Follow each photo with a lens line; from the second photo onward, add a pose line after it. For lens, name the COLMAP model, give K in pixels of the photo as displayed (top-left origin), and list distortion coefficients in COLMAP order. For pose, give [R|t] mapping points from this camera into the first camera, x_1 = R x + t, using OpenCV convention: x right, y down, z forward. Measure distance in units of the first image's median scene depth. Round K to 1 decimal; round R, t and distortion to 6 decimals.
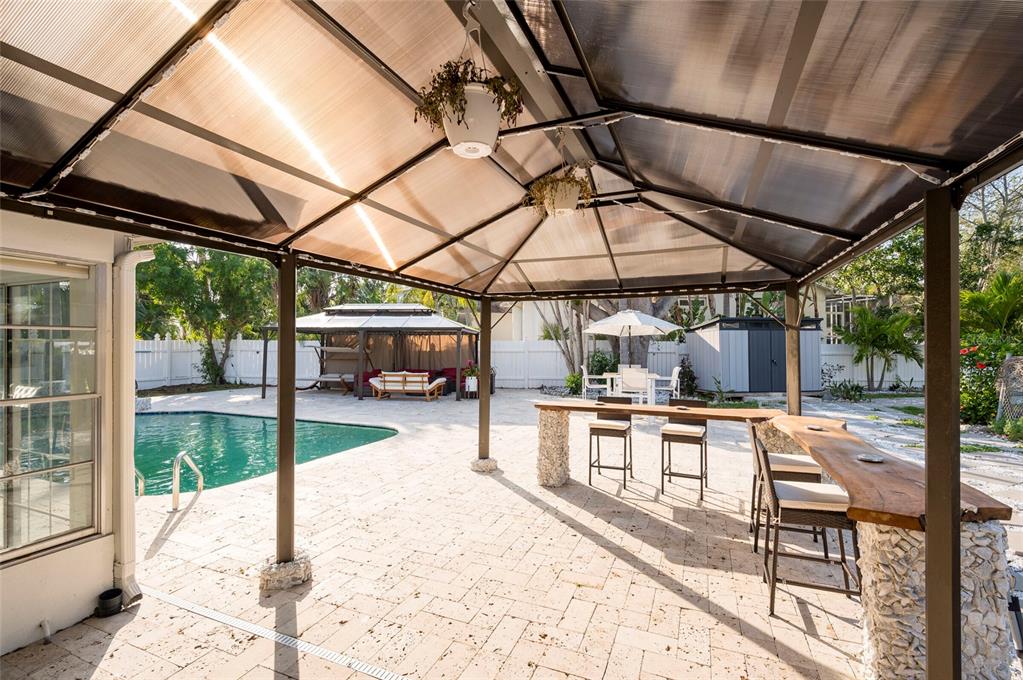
lens RADIAL K [[450.5, 0, 515.1], [0, 450.5, 339.1], [0, 0, 1]] dist [-0.000554, -0.000213]
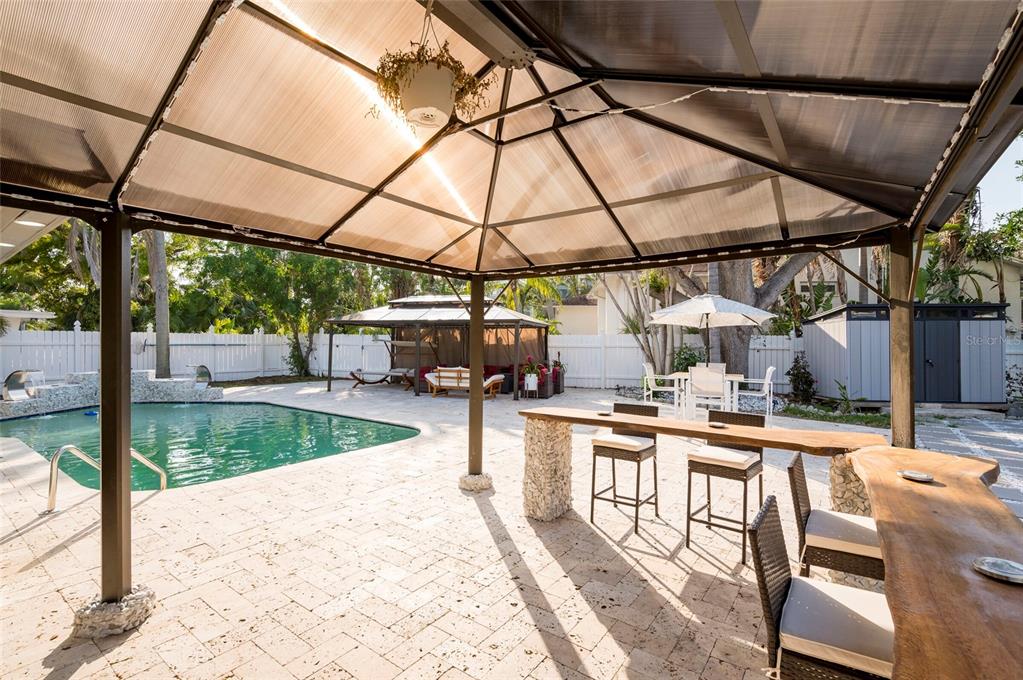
lens RADIAL K [[464.6, 0, 511.5], [0, 464.6, 340.0], [0, 0, 1]] dist [-0.002285, -0.000753]
pose [[0.971529, 0.003124, -0.236898, 0.166186], [-0.000734, 0.999948, 0.010180, 0.011897], [0.236918, -0.009716, 0.971481, 0.173220]]
